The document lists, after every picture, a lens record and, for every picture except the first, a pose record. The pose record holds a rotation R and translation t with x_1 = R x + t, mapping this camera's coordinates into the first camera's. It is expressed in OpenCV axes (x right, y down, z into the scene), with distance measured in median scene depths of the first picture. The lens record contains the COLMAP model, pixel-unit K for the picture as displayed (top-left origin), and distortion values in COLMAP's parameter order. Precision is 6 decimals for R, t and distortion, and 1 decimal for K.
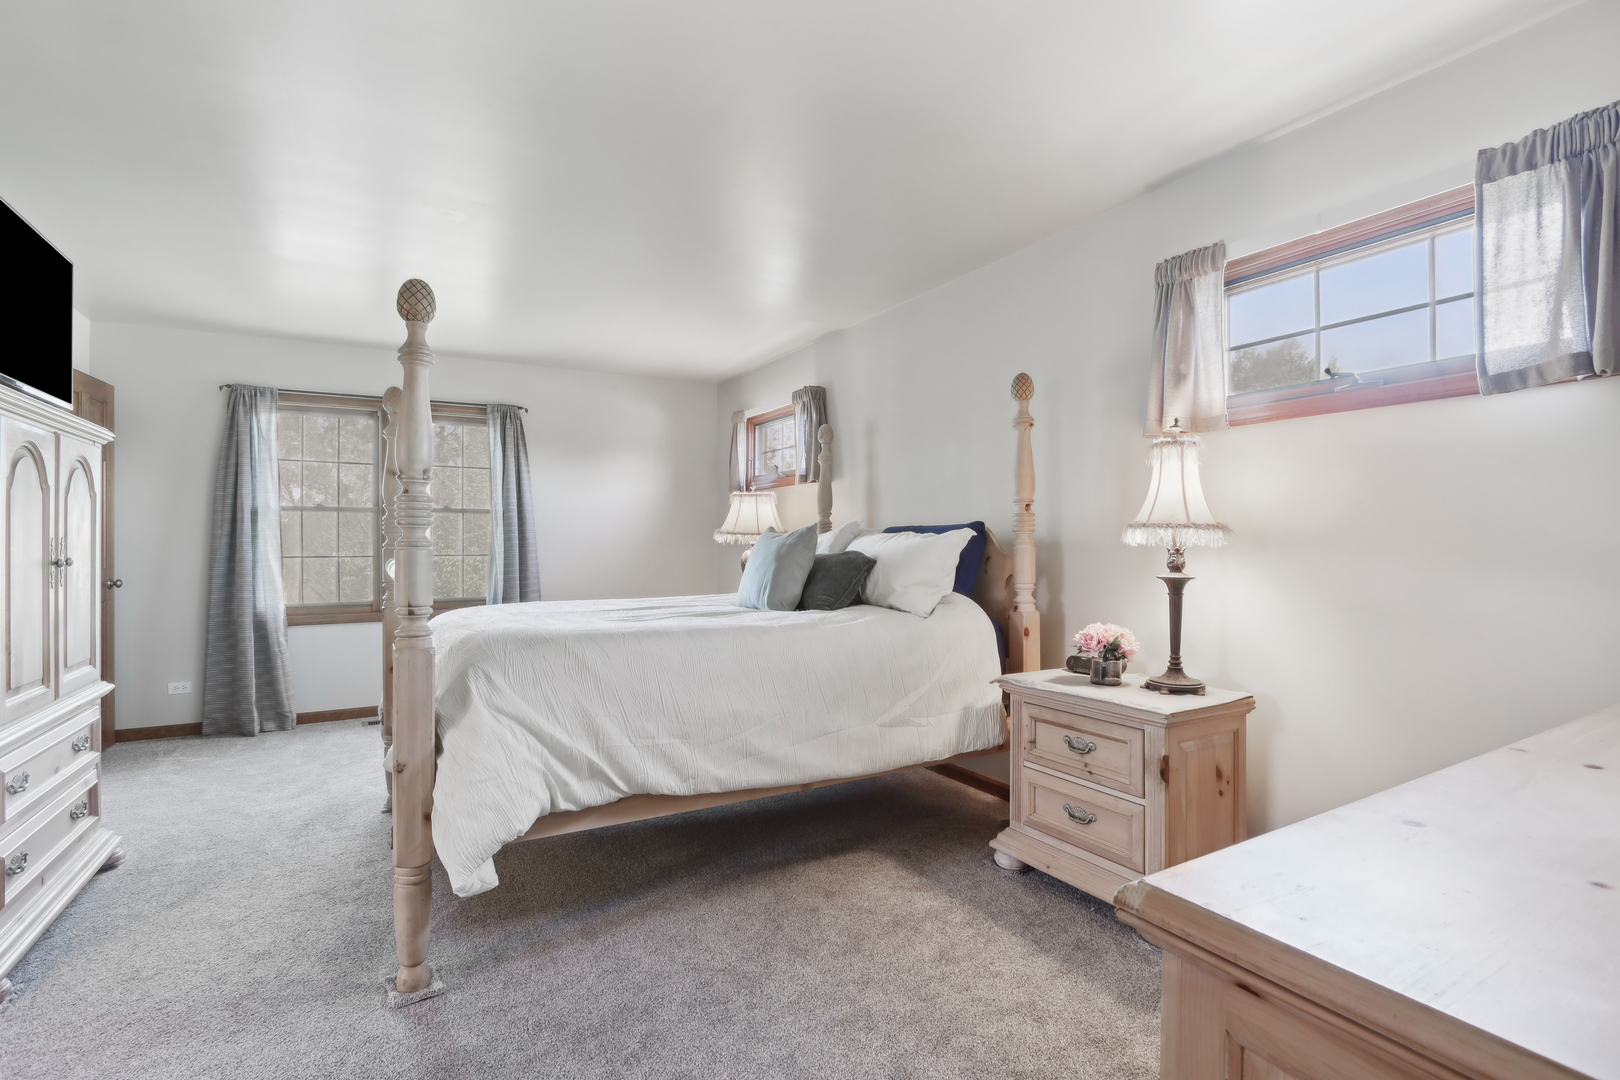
lens RADIAL K [[760.3, 0, 810.0], [0, 760.3, 539.4], [0, 0, 1]] dist [-0.016211, 0.006453]
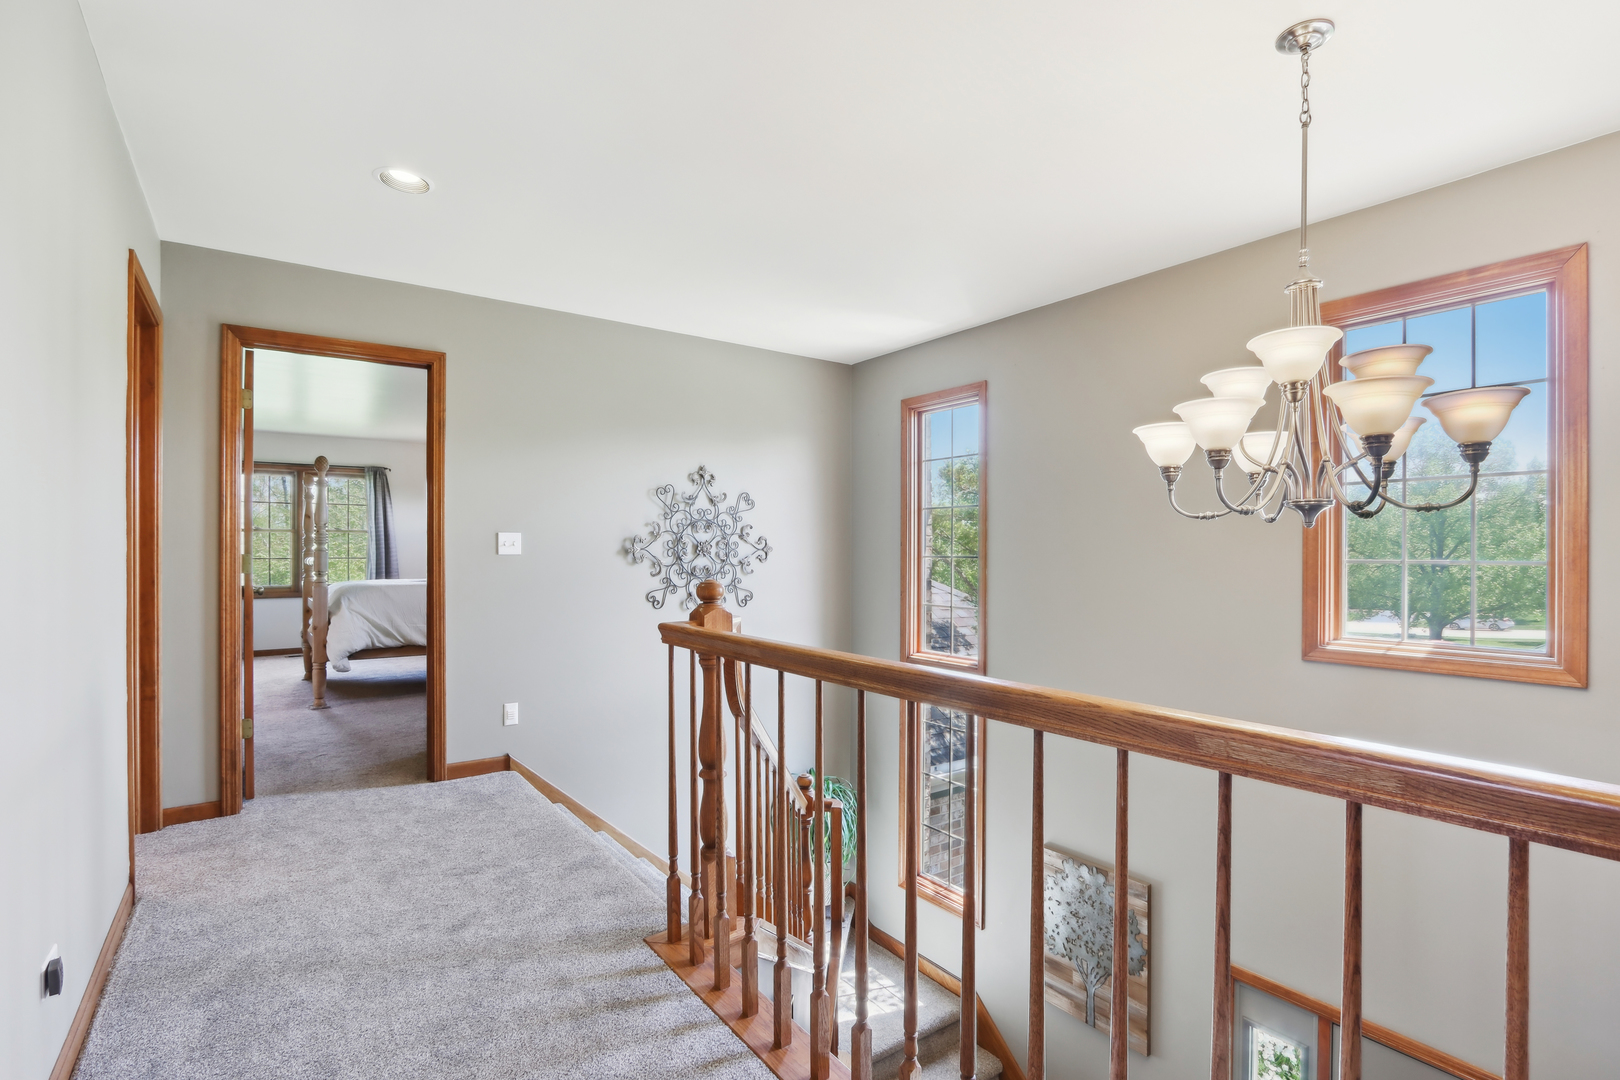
lens RADIAL K [[760.3, 0, 812.4], [0, 760.3, 548.1], [0, 0, 1]] dist [-0.016211, 0.006453]
pose [[0.994922, -0.000978, 0.100649, 0.914442], [0.001051, 0.999999, -0.000668, 0.002757], [-0.100648, 0.000770, 0.994922, -1.781716]]
